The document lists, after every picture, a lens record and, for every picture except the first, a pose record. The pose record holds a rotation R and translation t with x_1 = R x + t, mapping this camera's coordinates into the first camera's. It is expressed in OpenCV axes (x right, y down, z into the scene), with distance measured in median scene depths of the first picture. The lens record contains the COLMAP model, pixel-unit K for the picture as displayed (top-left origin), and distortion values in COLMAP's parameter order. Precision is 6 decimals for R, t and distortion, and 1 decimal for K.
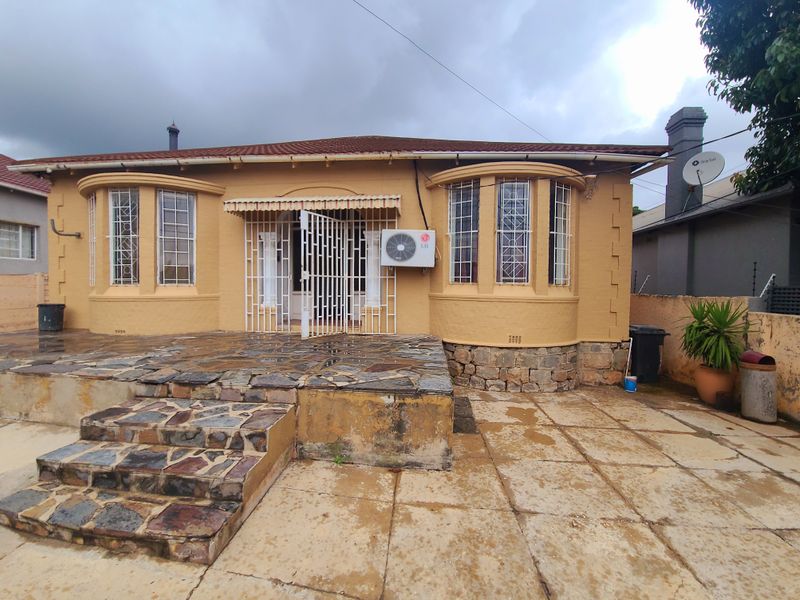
lens RADIAL K [[322.2, 0, 394.9], [0, 322.2, 299.5], [0, 0, 1]] dist [-0.028472, 0.002431]
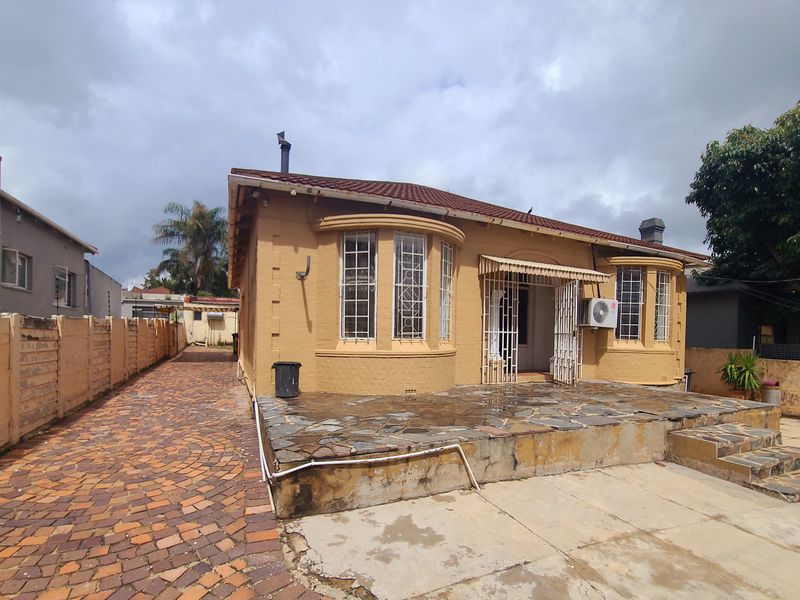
lens RADIAL K [[354.1, 0, 400.5], [0, 354.1, 344.0], [0, 0, 1]] dist [-0.002700, 0.000162]
pose [[0.883642, -0.002008, 0.468160, -1.415935], [0.001767, 0.999998, 0.000955, -0.037425], [-0.468161, -0.000017, 0.883643, 0.114309]]
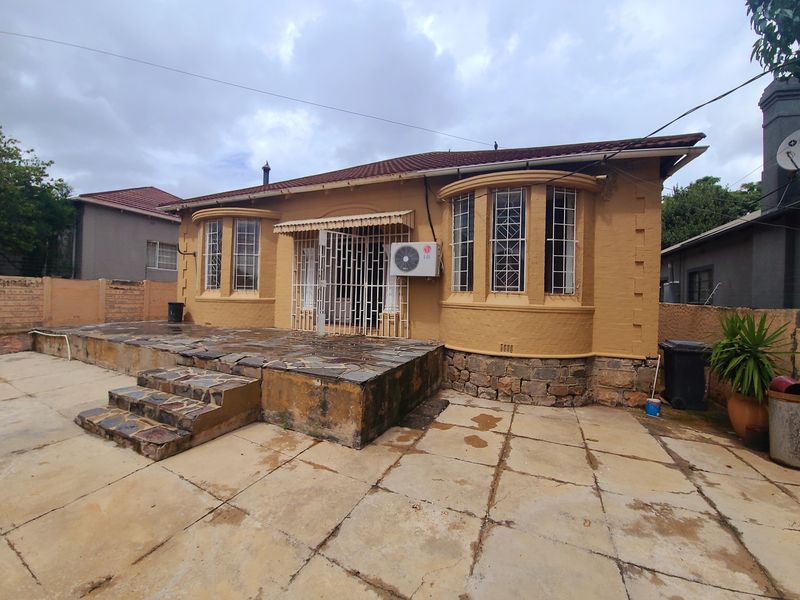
lens RADIAL K [[322.2, 0, 393.2], [0, 322.2, 297.0], [0, 0, 1]] dist [-0.028472, 0.002431]
pose [[0.947104, 0.015237, -0.320564, 0.344861], [-0.025926, 0.999240, -0.029103, 0.003787], [0.319877, 0.035874, 0.946780, -0.057625]]
